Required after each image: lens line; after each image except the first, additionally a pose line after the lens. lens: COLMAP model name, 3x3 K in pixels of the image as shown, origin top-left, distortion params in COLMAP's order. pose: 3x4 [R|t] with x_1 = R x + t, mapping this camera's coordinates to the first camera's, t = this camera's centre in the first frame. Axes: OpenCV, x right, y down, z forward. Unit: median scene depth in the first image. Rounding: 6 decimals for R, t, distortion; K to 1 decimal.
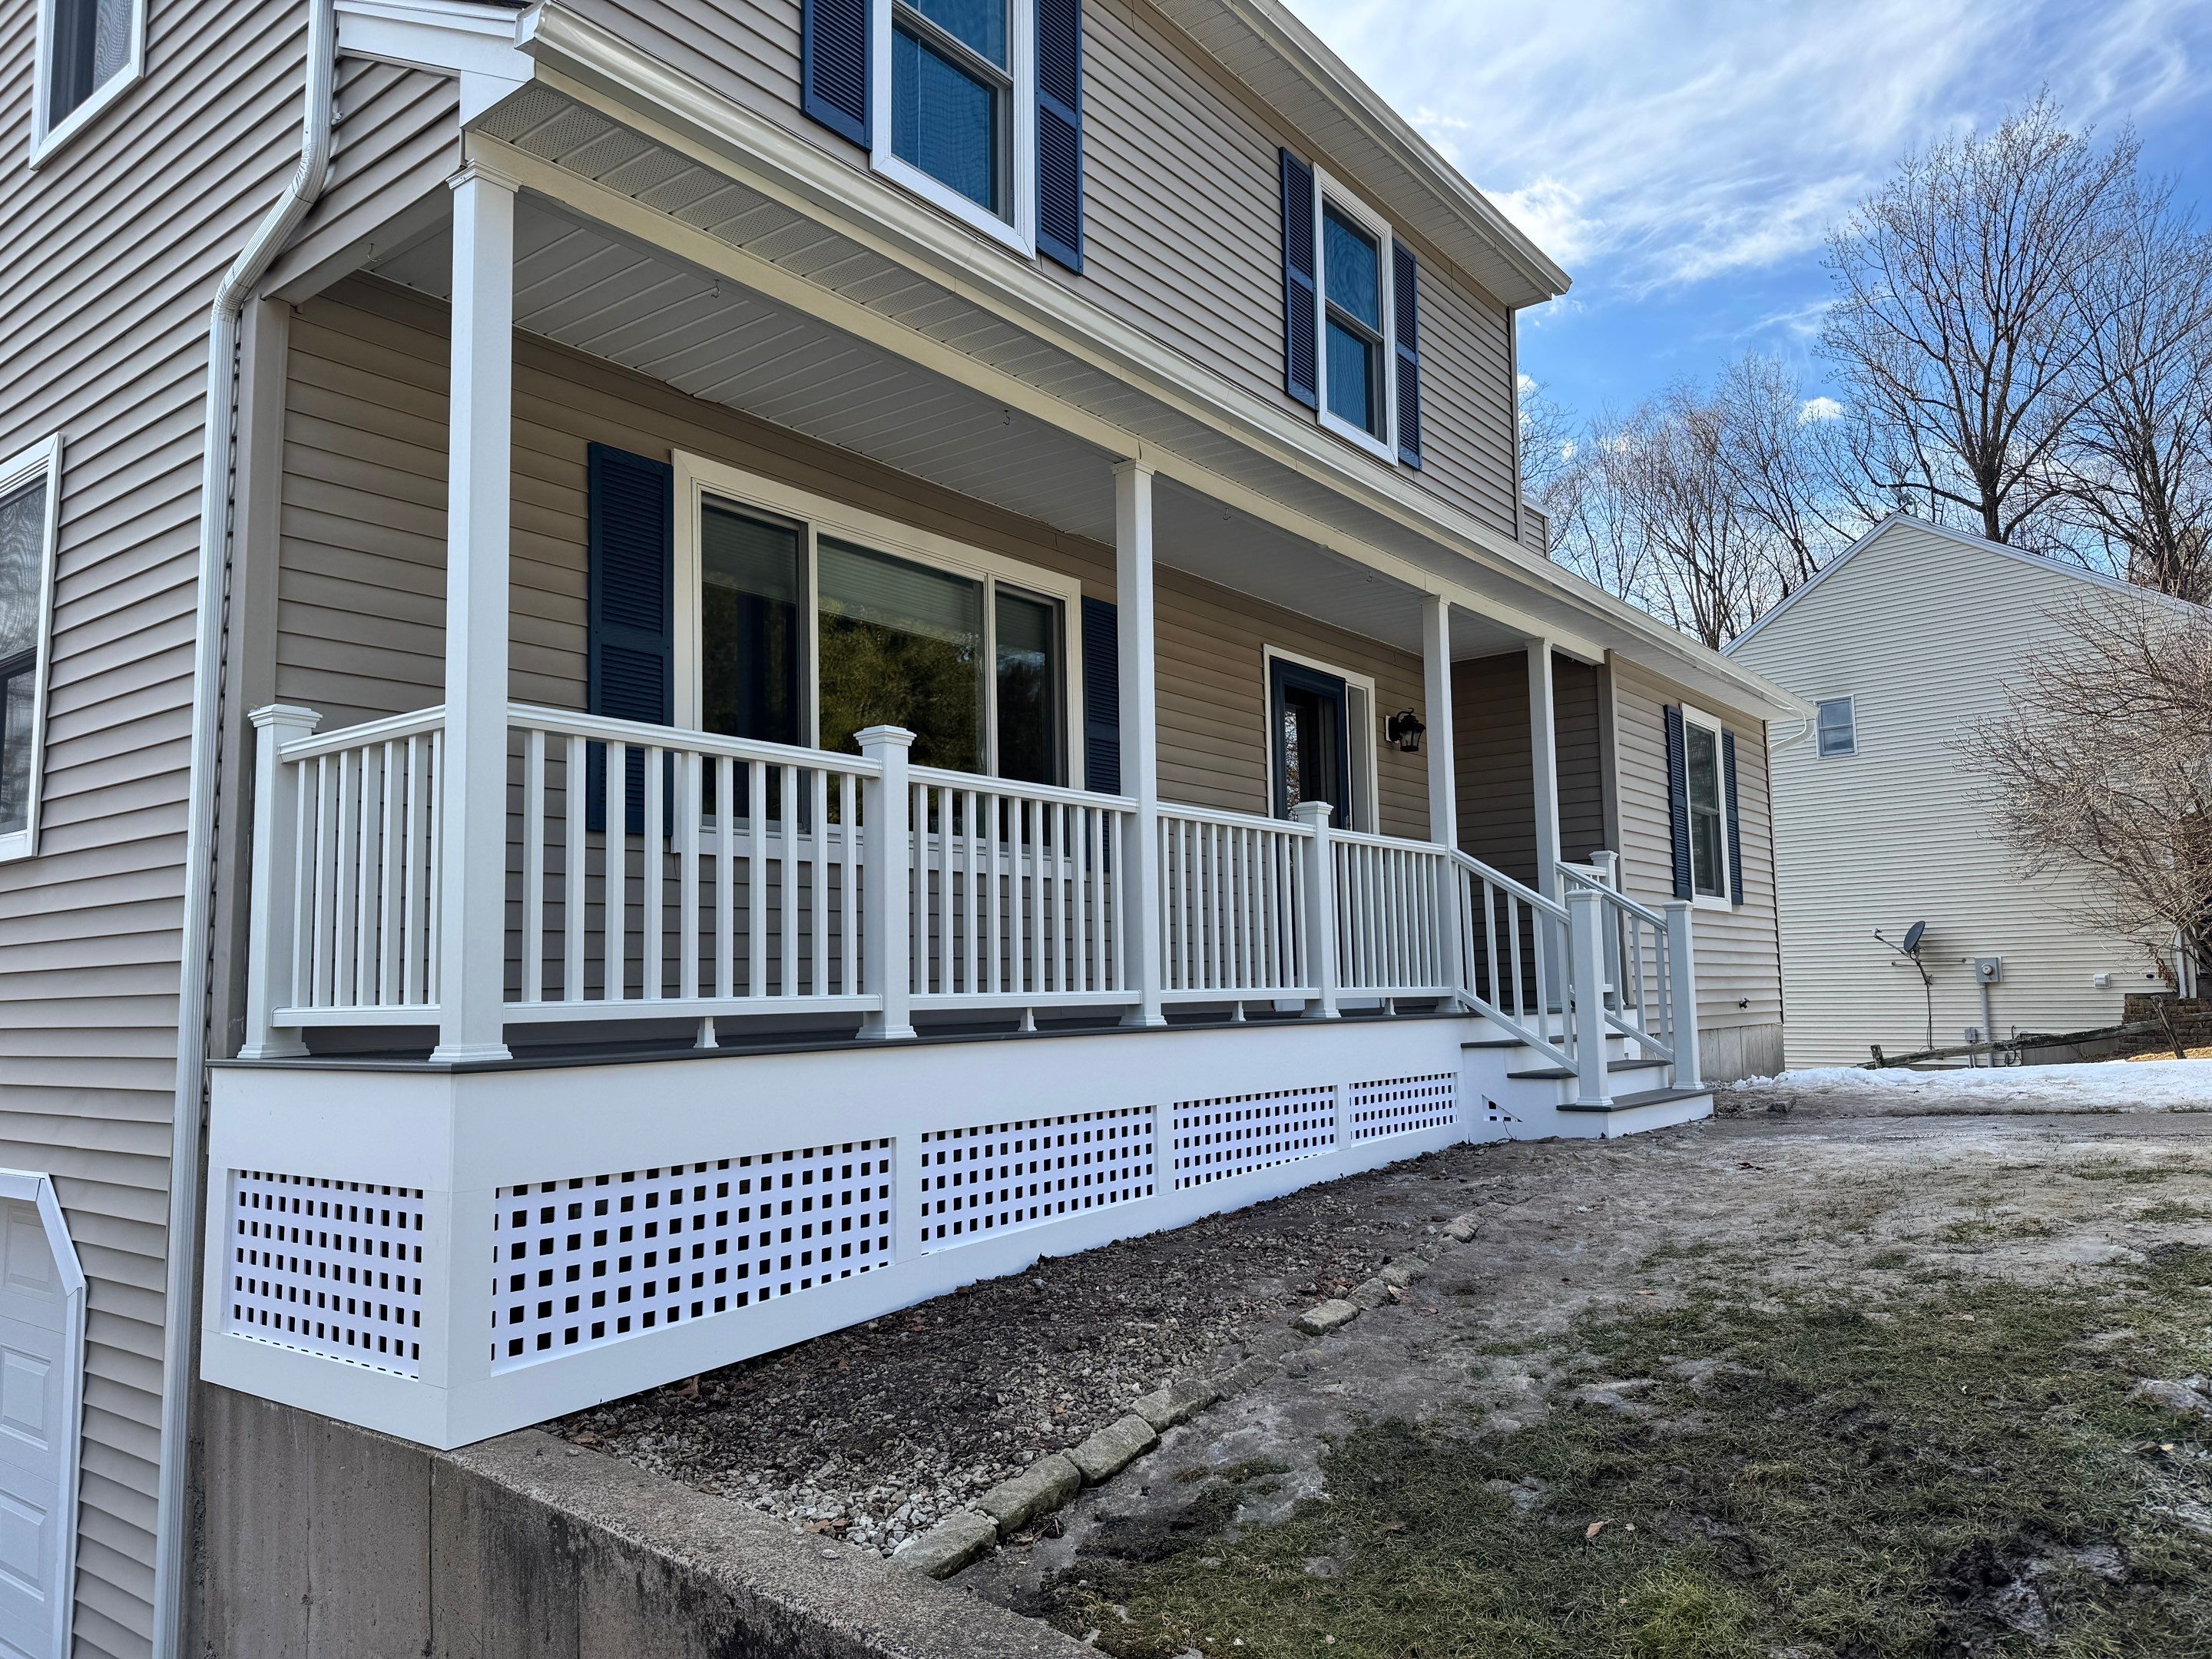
lens RADIAL K [[1564.6, 0, 1106.0], [0, 1564.6, 829.5], [0, 0, 1]] dist [0.002620, -0.000201]
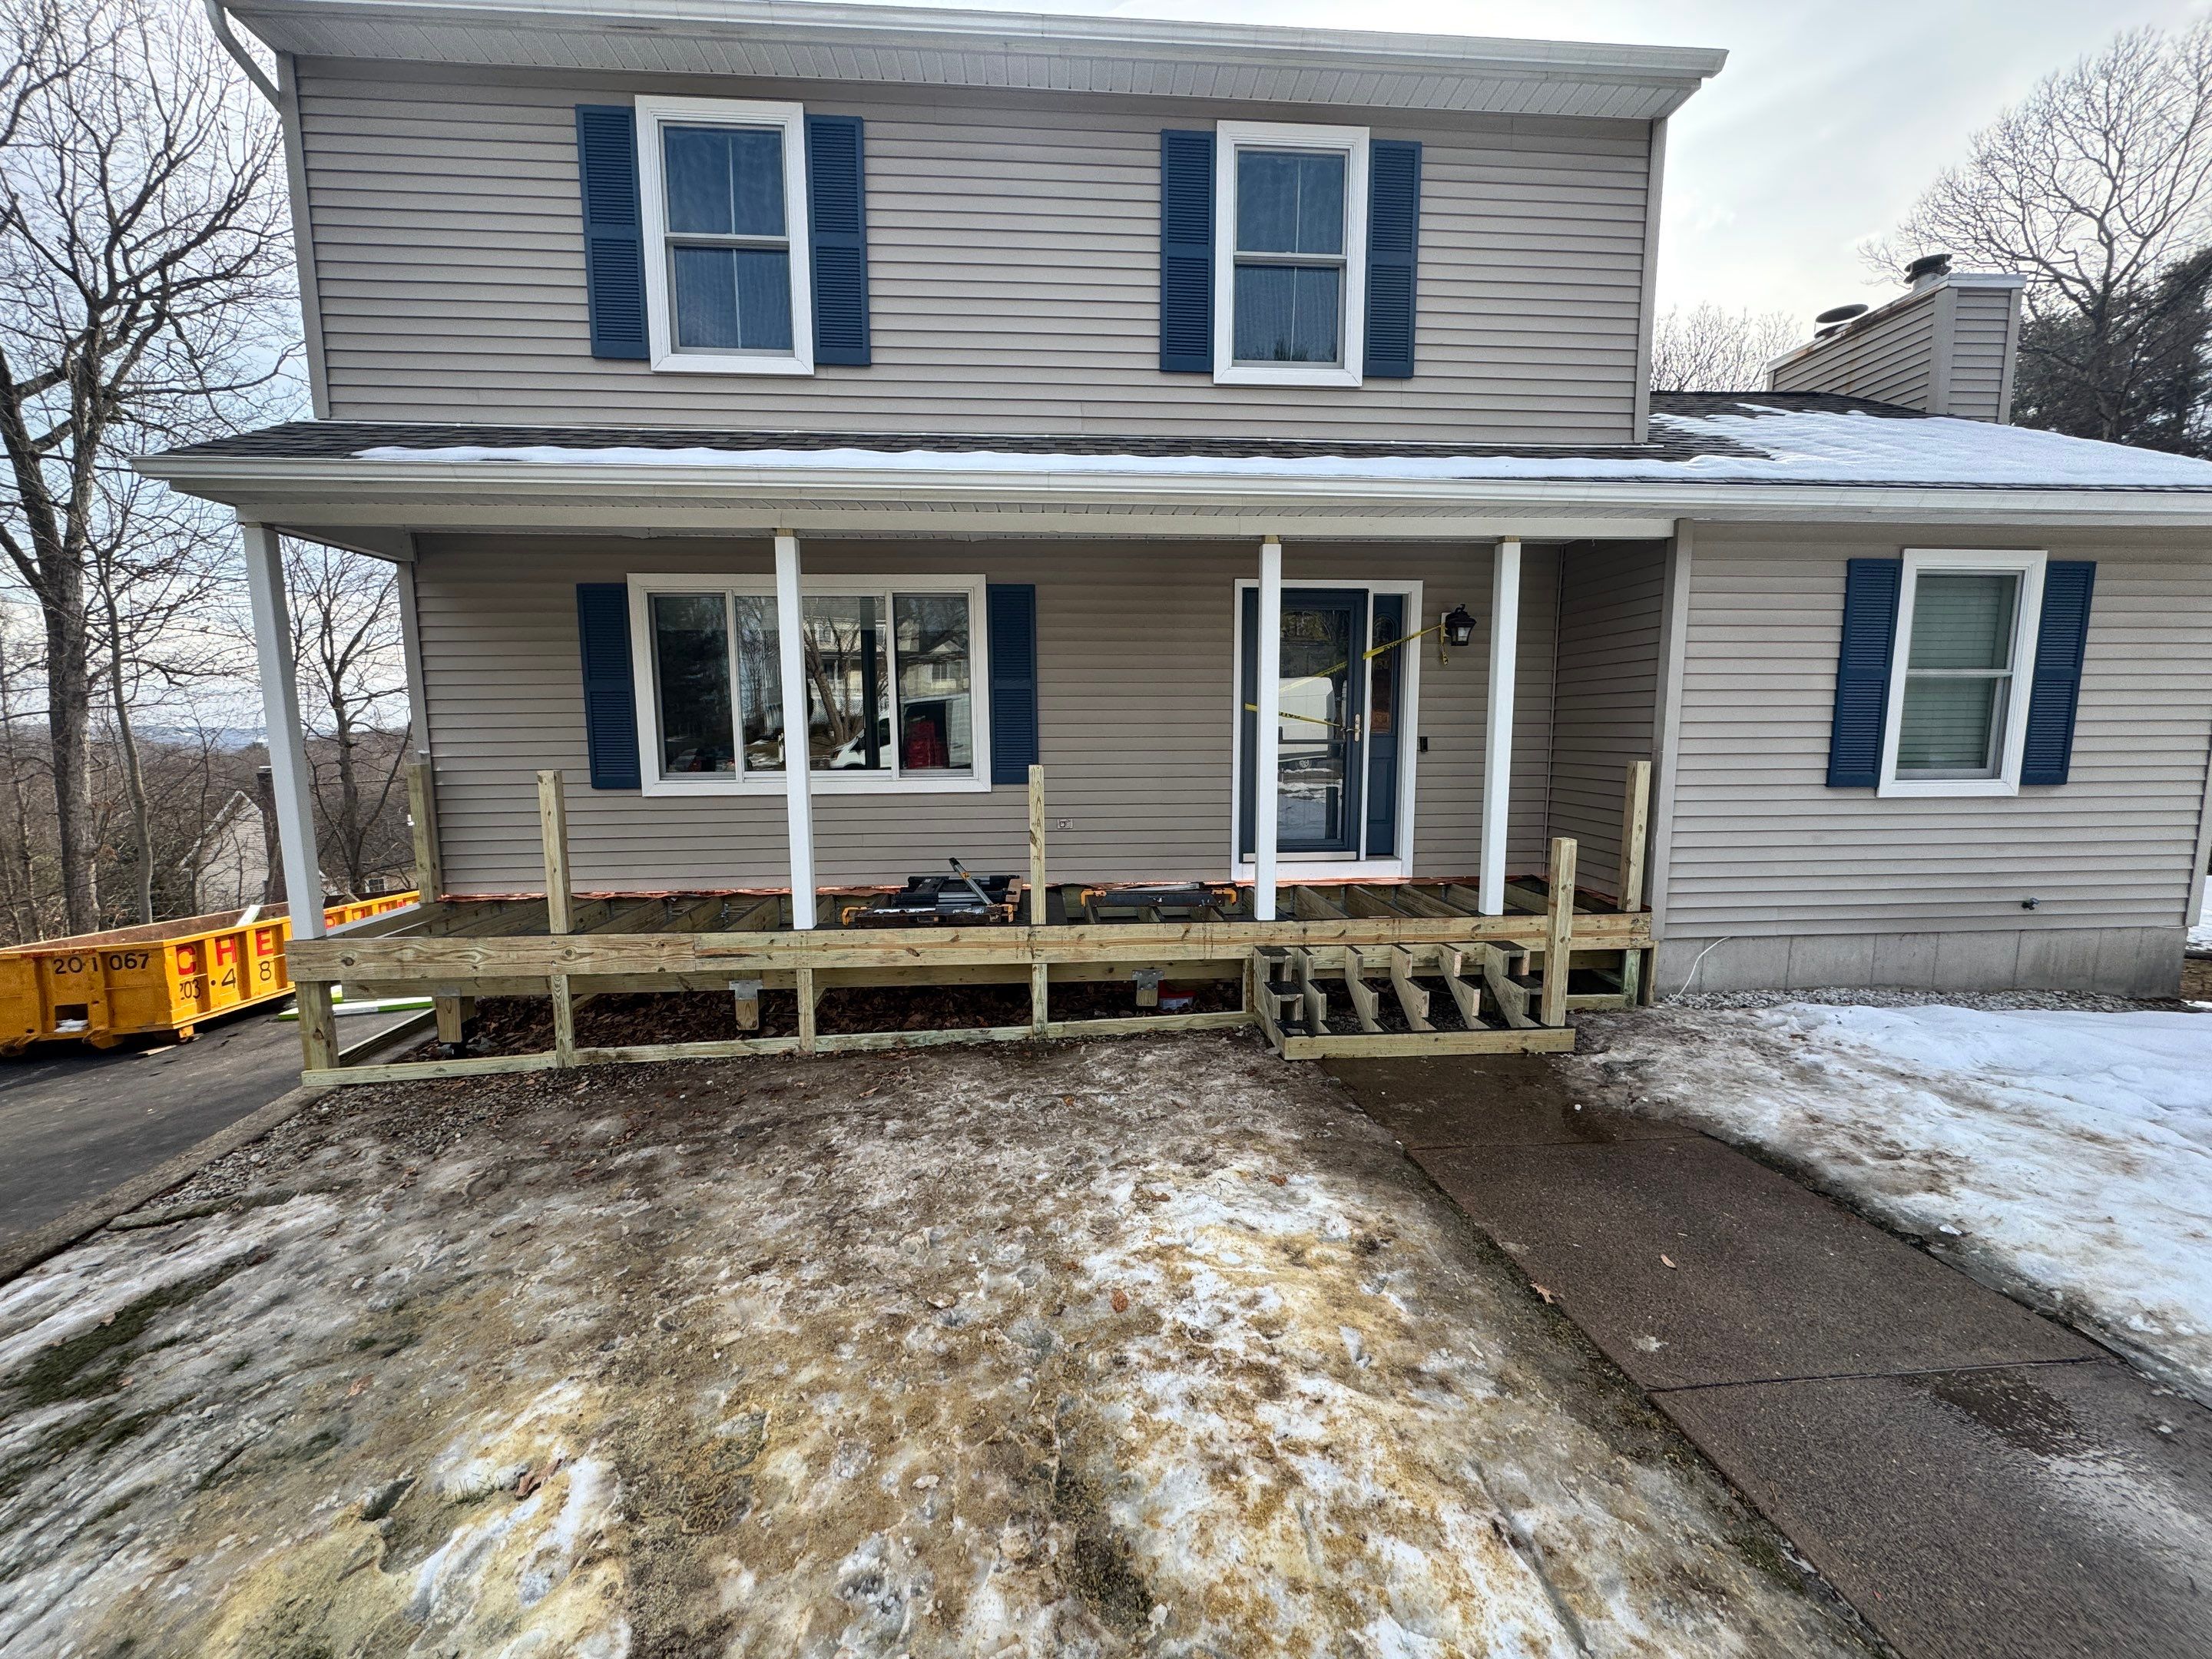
lens RADIAL K [[862.1, 0, 1098.1], [0, 862.1, 824.9], [0, 0, 1]] dist [-0.003440, -0.000380]
pose [[0.657944, 0.105280, -0.745672, 0.715219], [0.071080, 0.977077, 0.200669, -0.096687], [0.749705, -0.185031, 0.635378, 0.592869]]
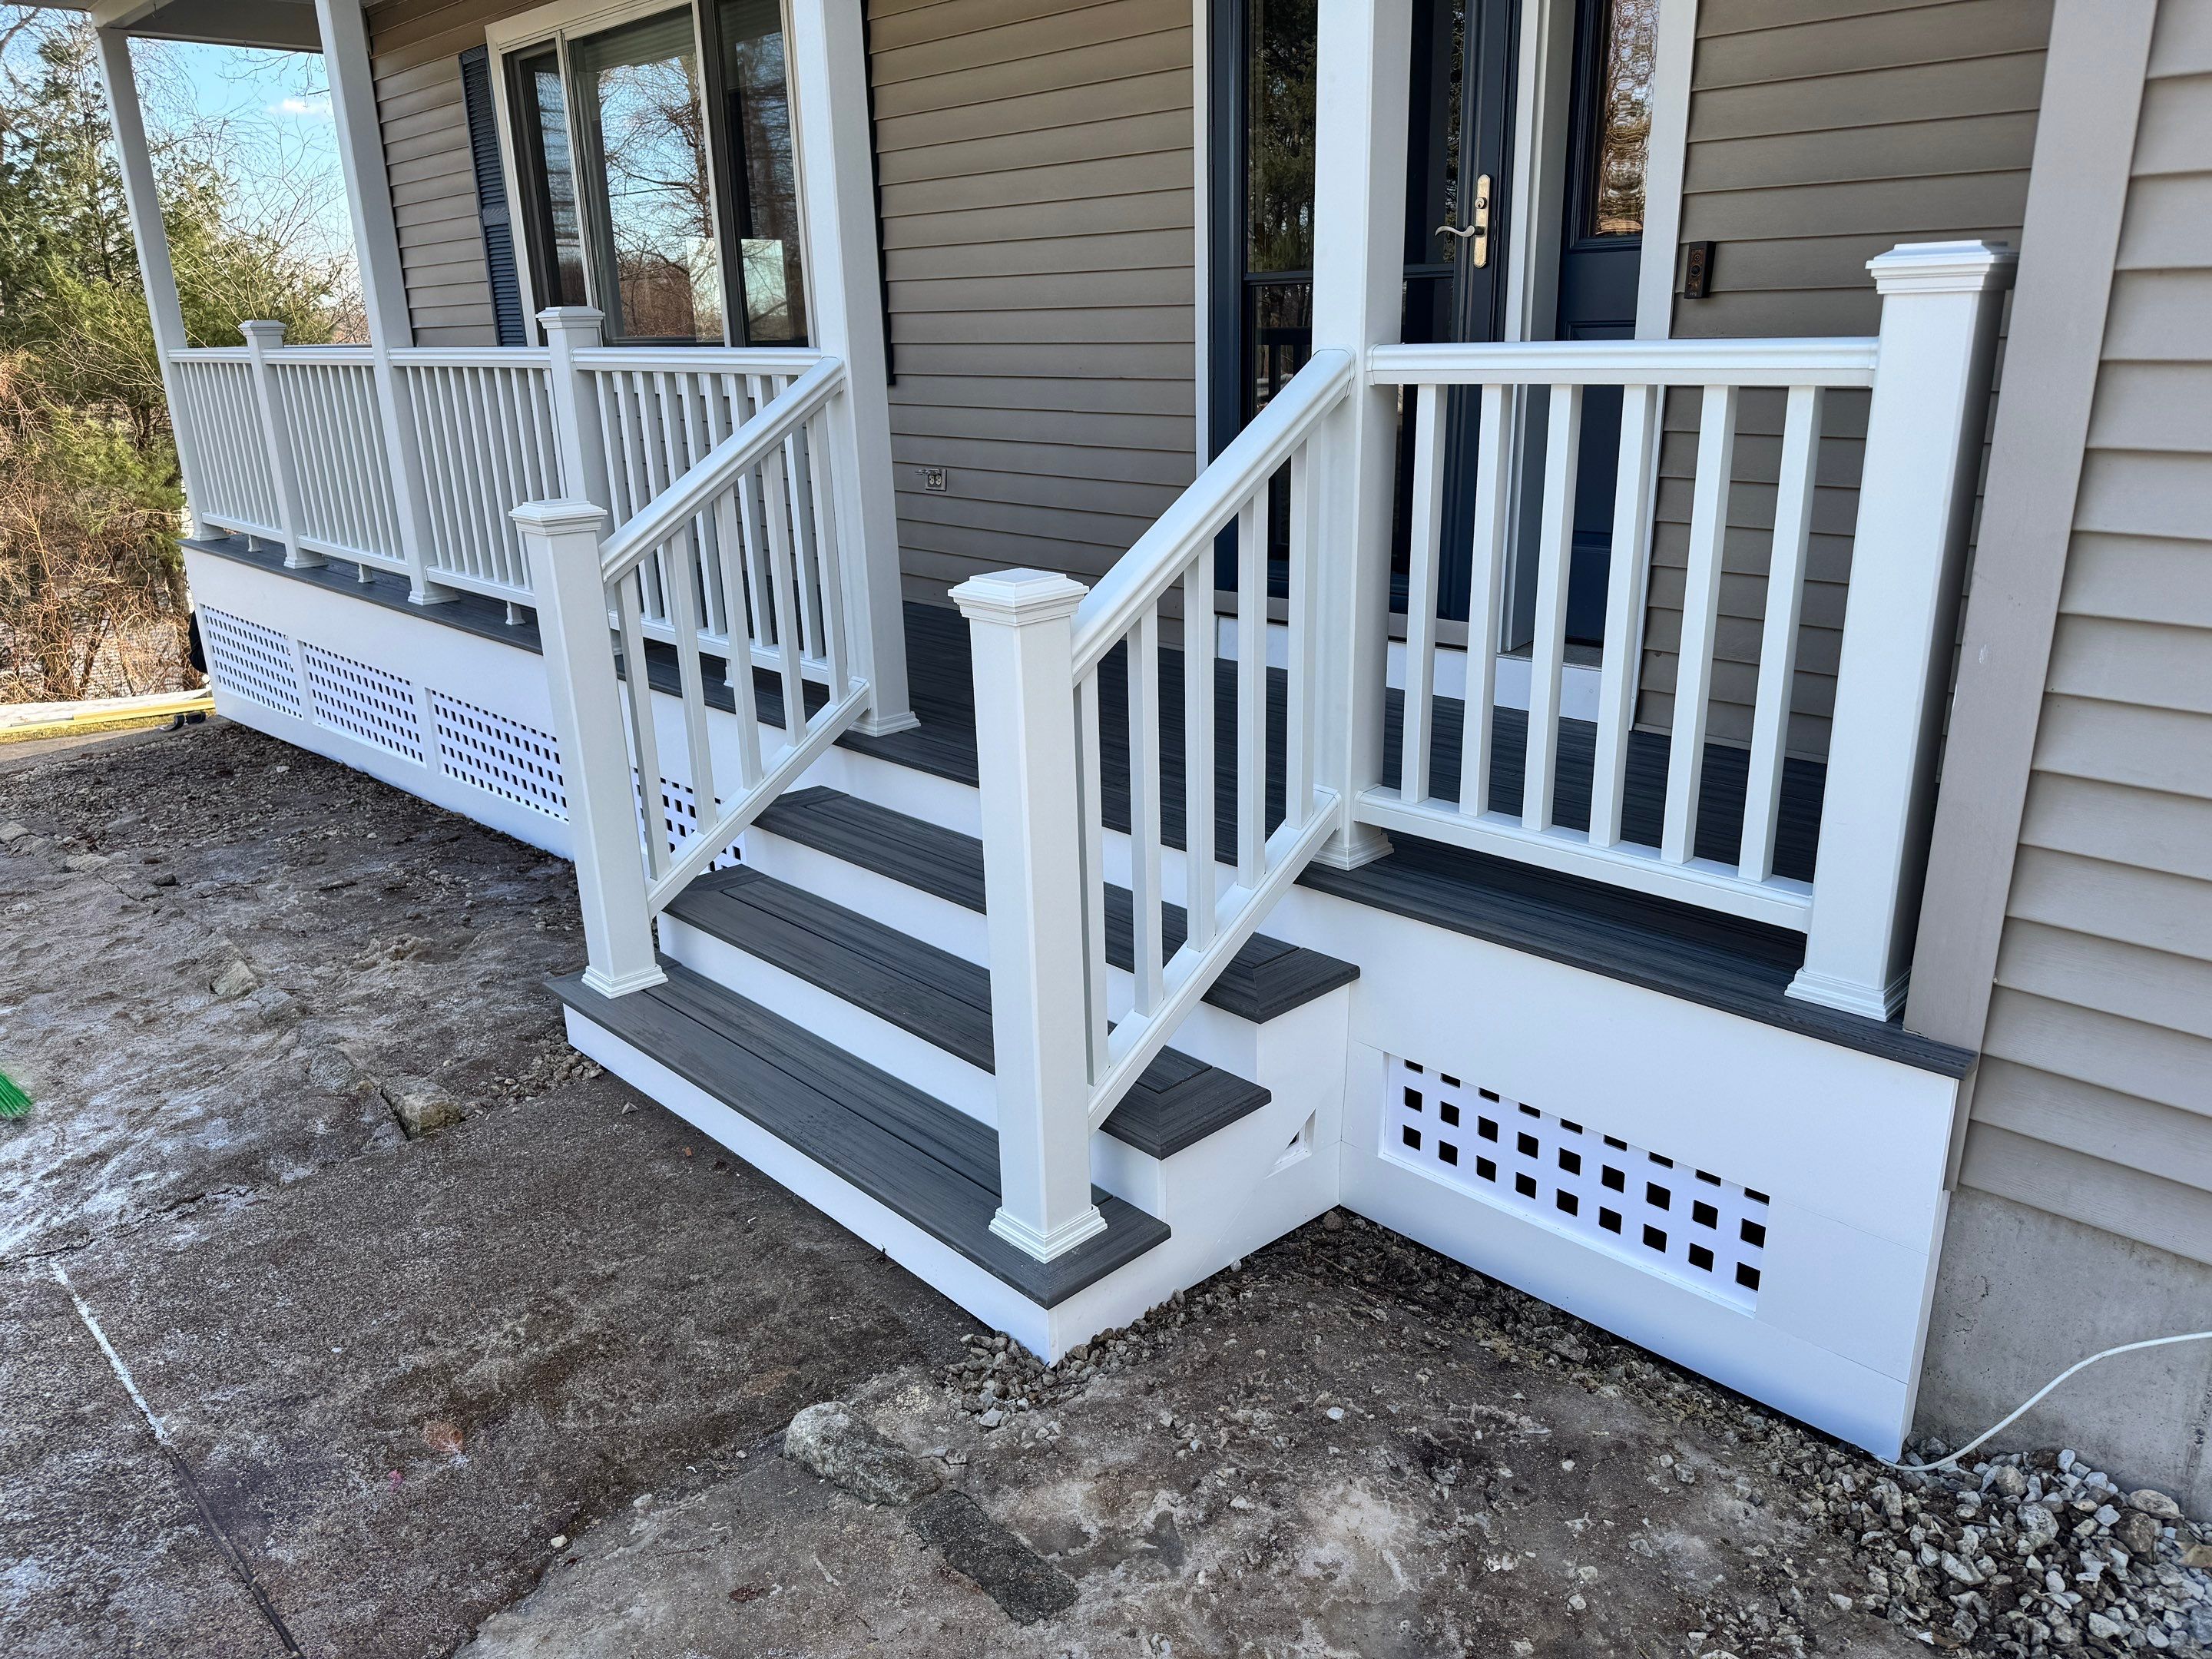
lens RADIAL K [[1564.6, 0, 1106.0], [0, 1564.6, 829.5], [0, 0, 1]] dist [0.002620, -0.000201]
pose [[-0.132281, 0.333454, -0.933440, 0.760361], [0.133731, 0.939109, 0.316528, 0.015528], [0.982150, -0.082959, -0.168820, 1.352936]]
